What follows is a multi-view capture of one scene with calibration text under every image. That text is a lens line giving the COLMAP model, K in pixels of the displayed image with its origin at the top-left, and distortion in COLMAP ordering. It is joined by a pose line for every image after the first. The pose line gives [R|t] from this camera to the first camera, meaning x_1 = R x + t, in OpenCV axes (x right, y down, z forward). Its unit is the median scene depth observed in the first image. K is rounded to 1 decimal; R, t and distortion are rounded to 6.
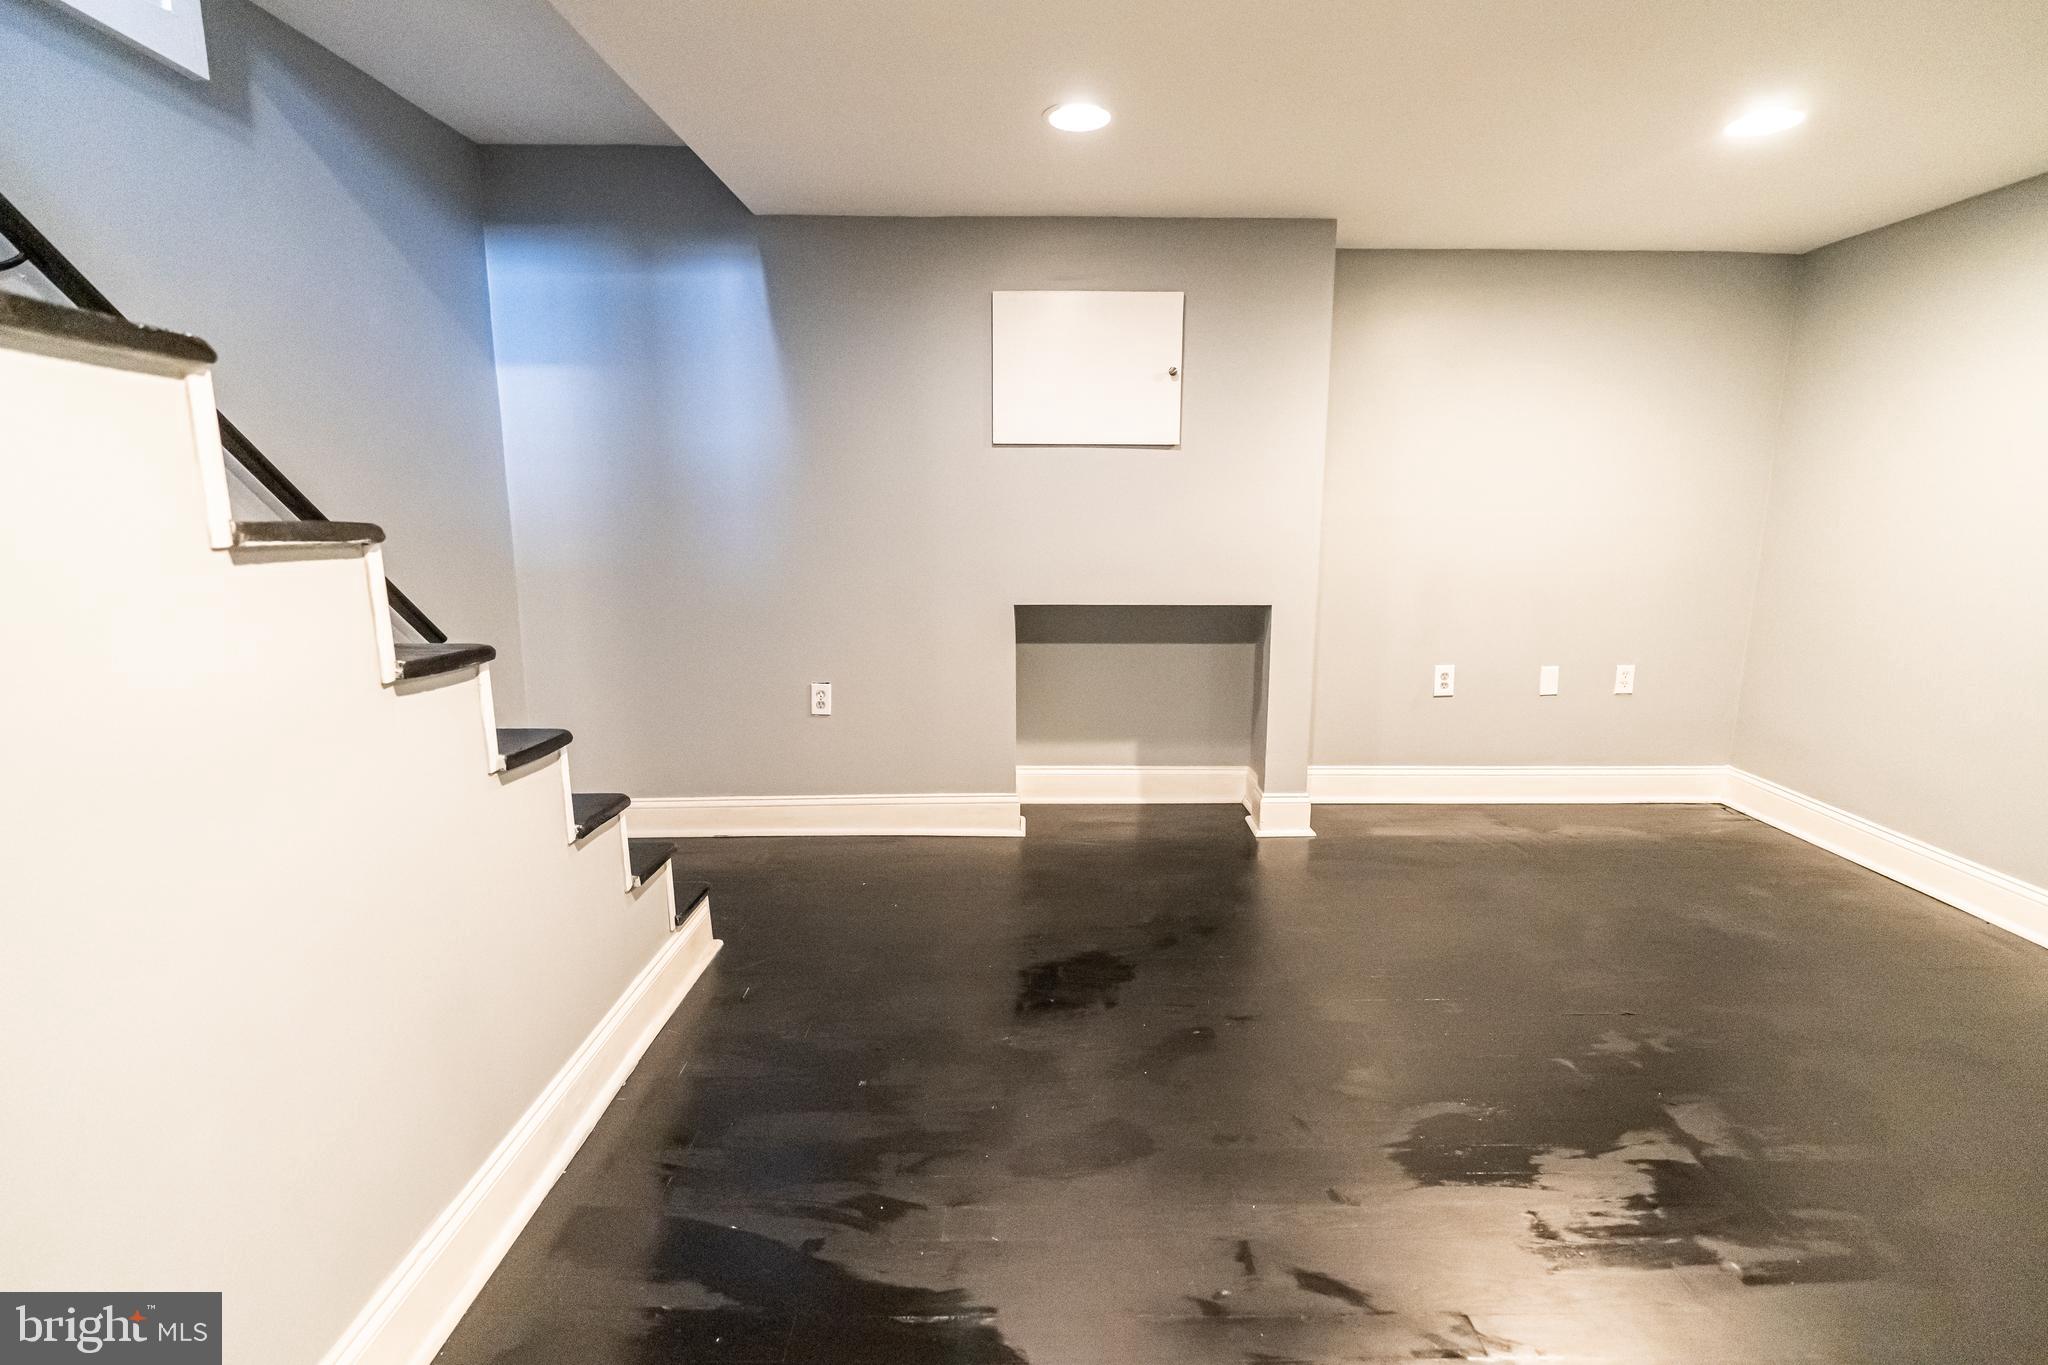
lens RADIAL K [[948.9, 0, 1019.2], [0, 948.9, 674.4], [0, 0, 1]] dist [-0.000396, 0.000095]
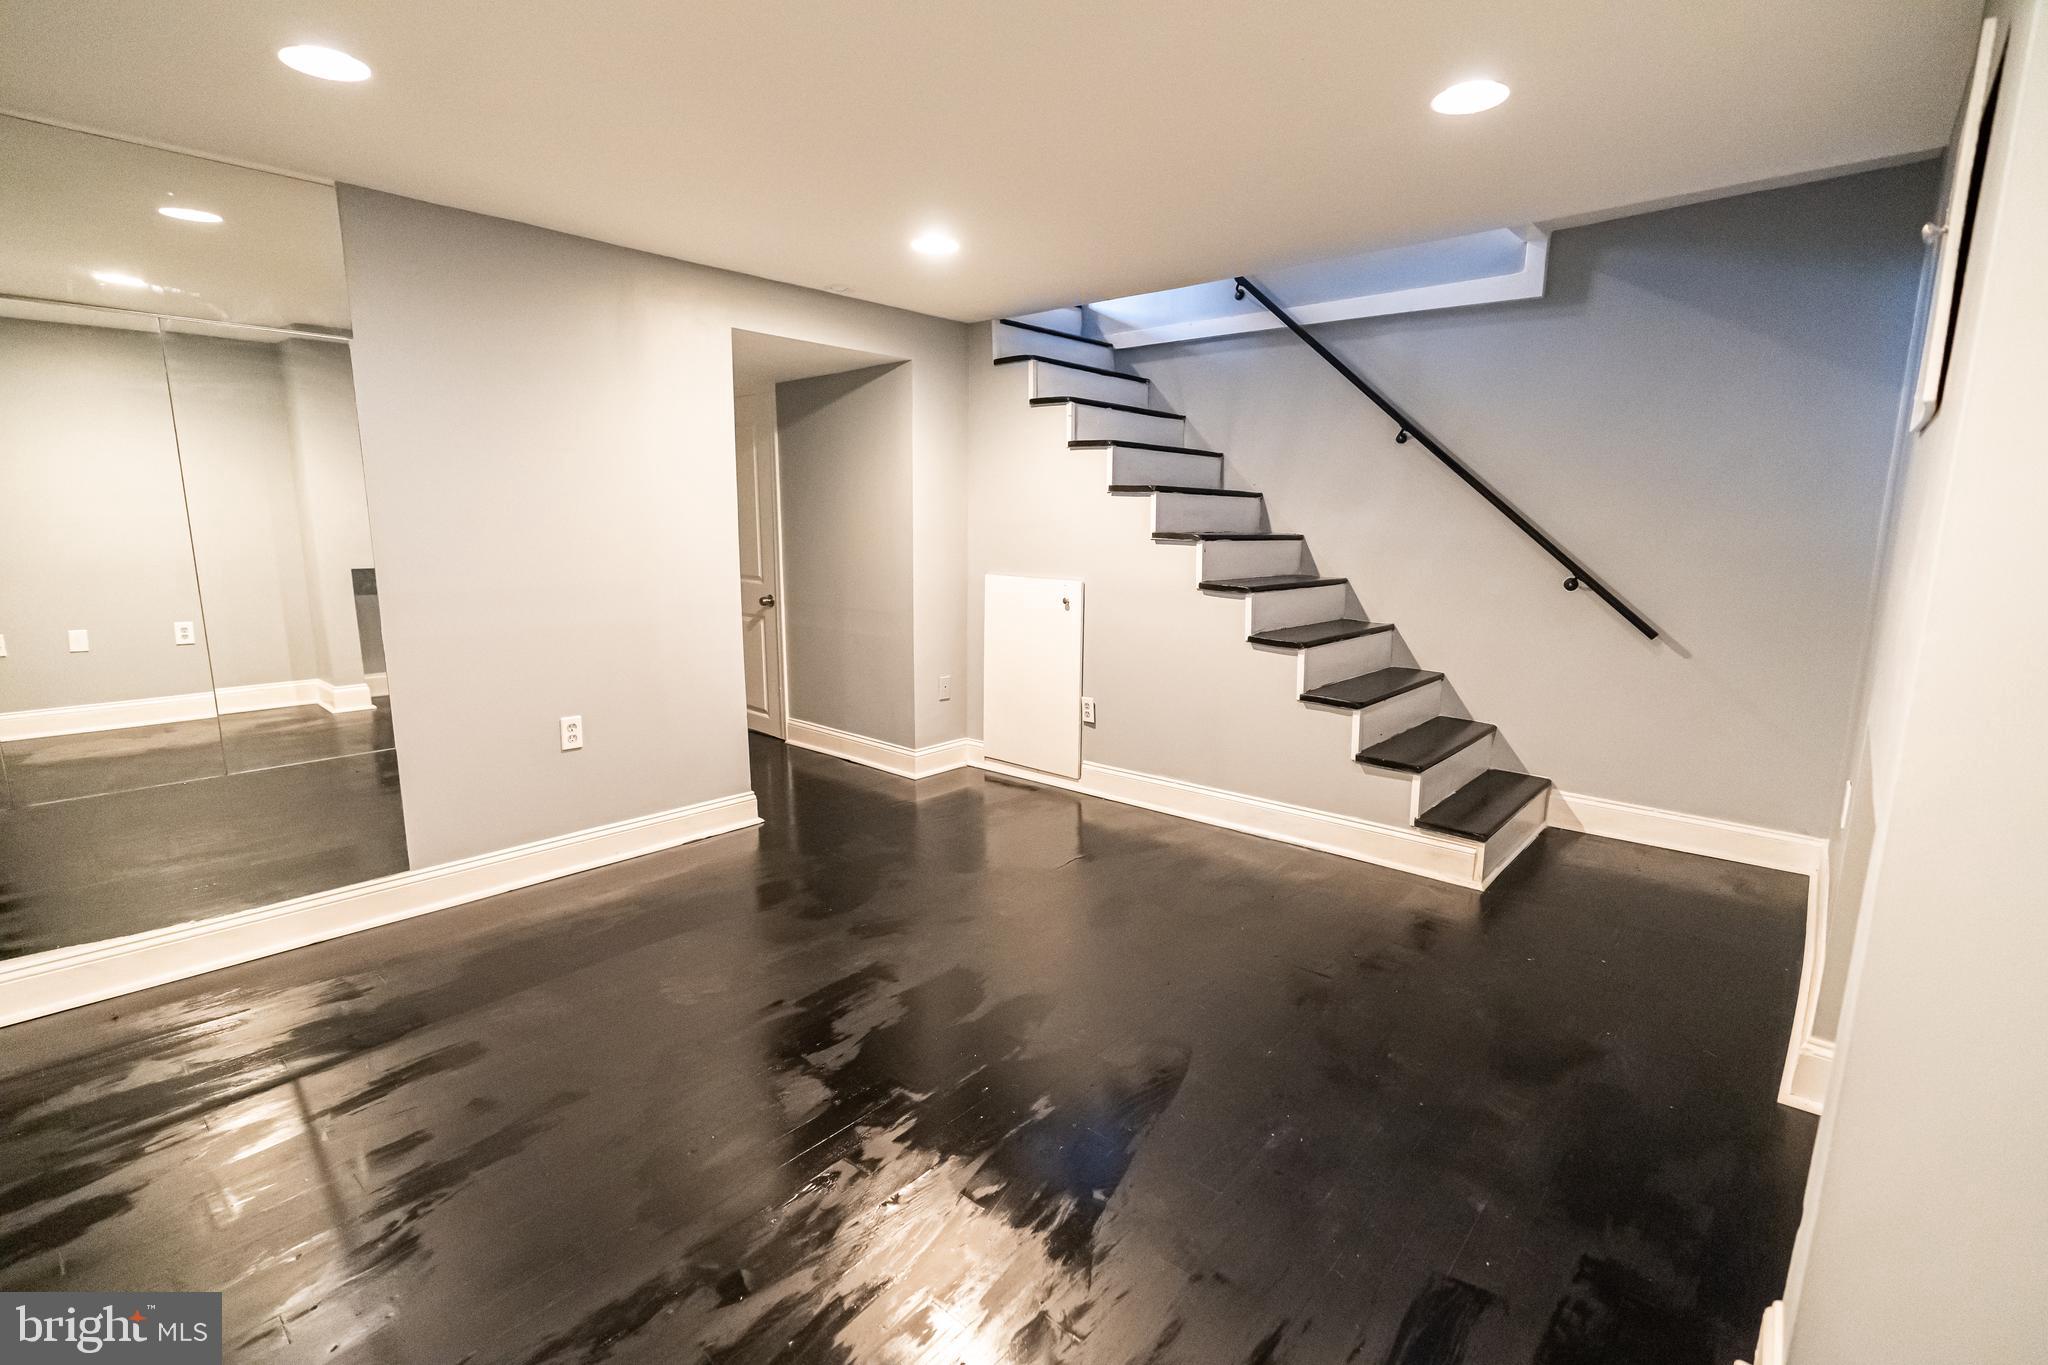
lens RADIAL K [[915.2, 0, 1036.4], [0, 915.2, 675.2], [0, 0, 1]] dist [-0.012139, 0.004640]
pose [[-0.648464, 0.121296, -0.751520, 1.071535], [-0.139044, 0.951744, 0.273589, -0.262950], [0.748439, 0.281907, -0.600306, 1.422606]]
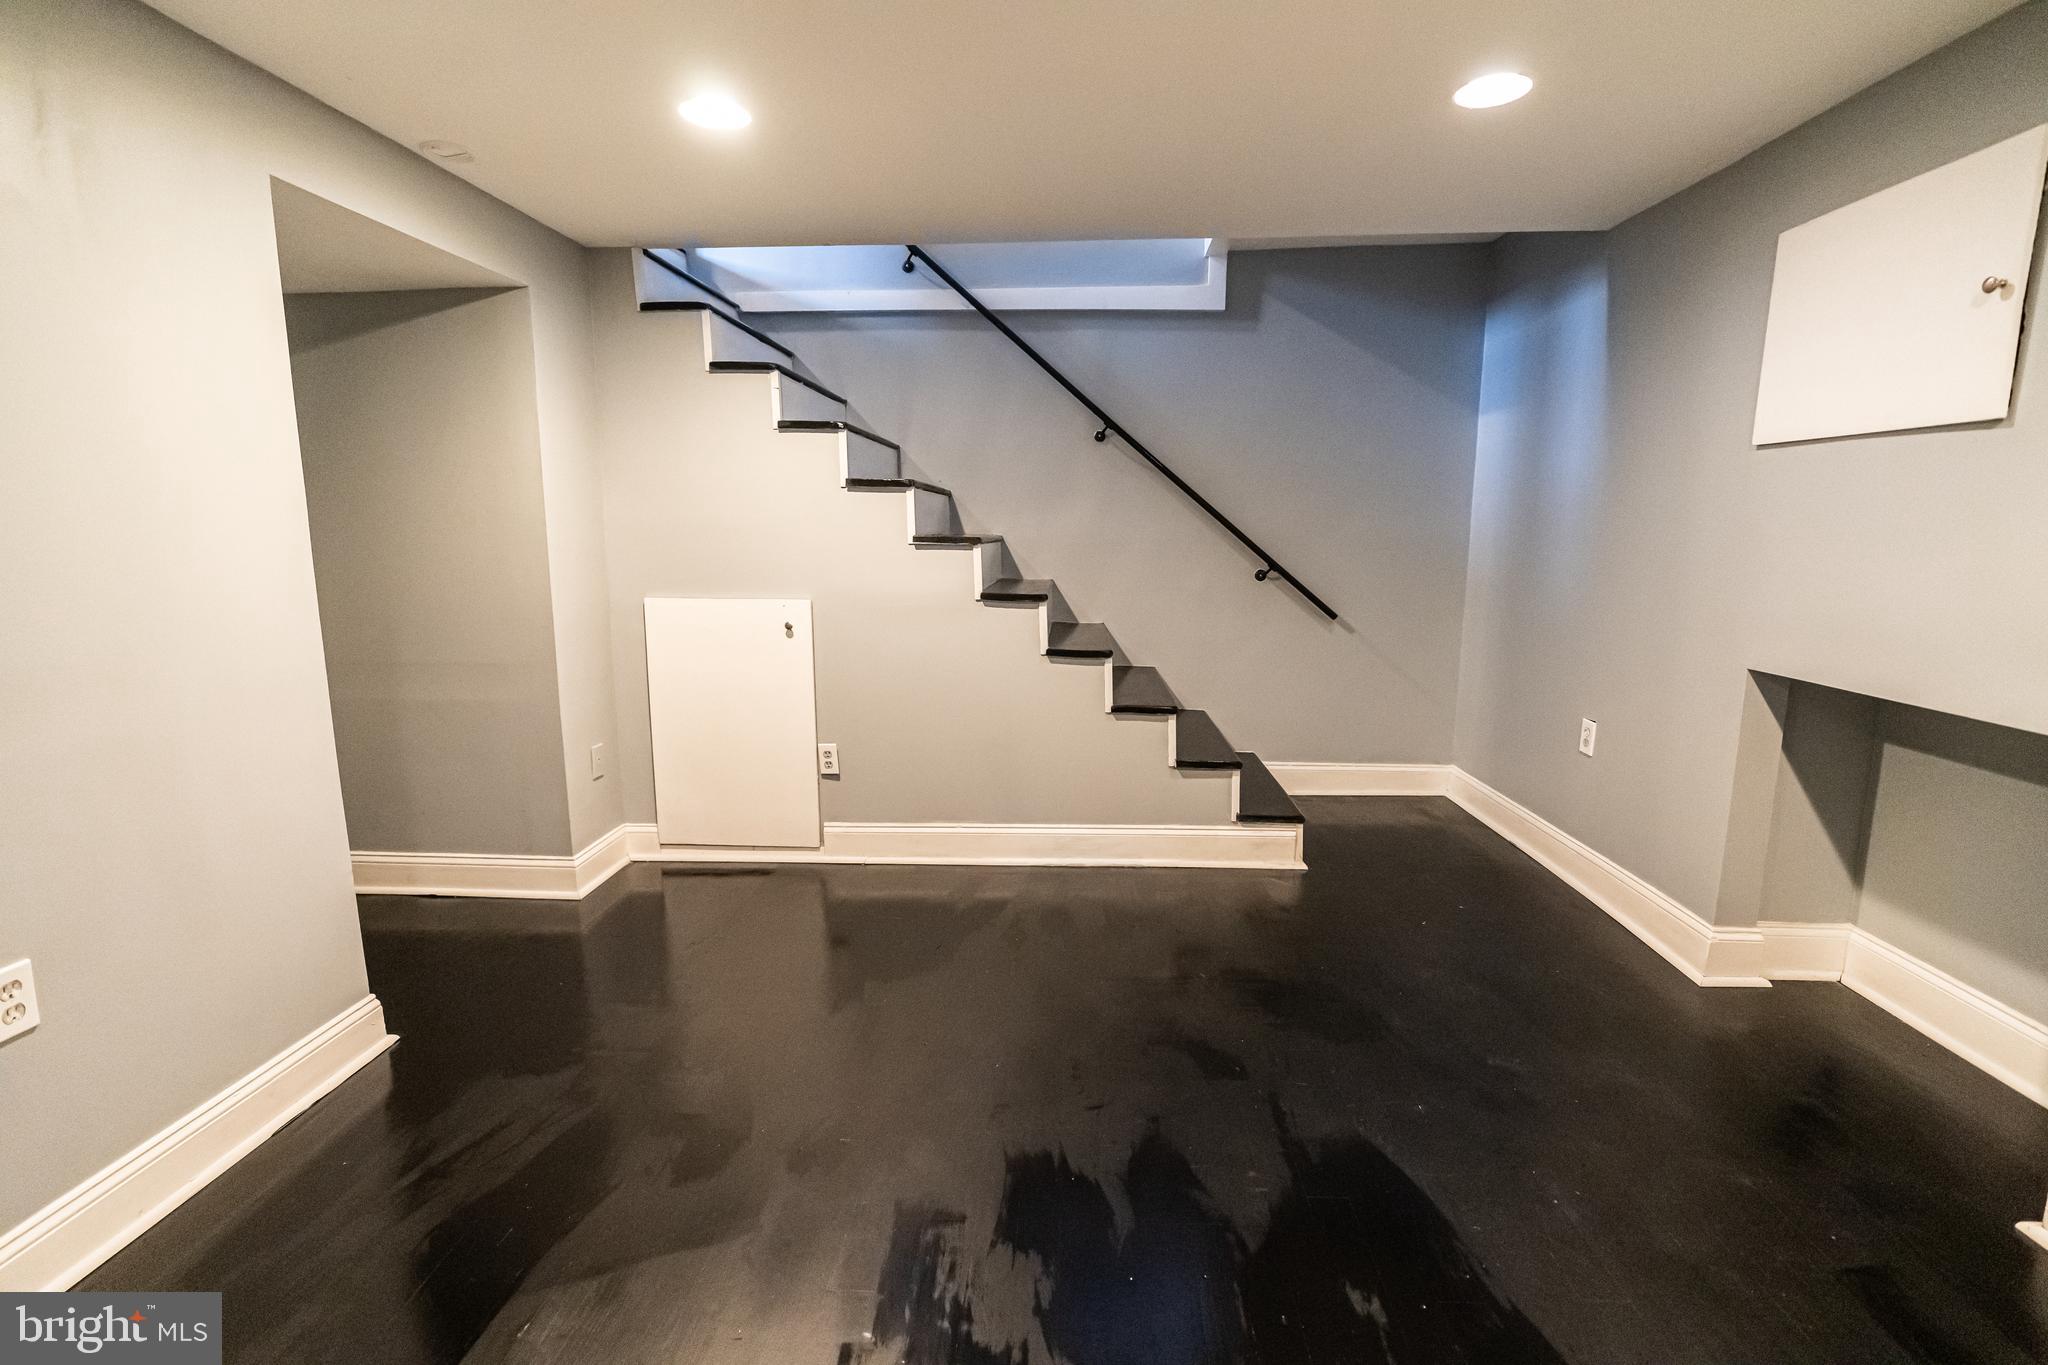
lens RADIAL K [[915.2, 0, 1036.4], [0, 915.2, 675.2], [0, 0, 1]] dist [-0.012139, 0.004640]
pose [[-0.047597, 0.163641, -0.985371, 1.042089], [-0.168251, 0.971080, 0.169394, -0.141416], [0.984594, 0.173852, -0.018688, 0.729382]]
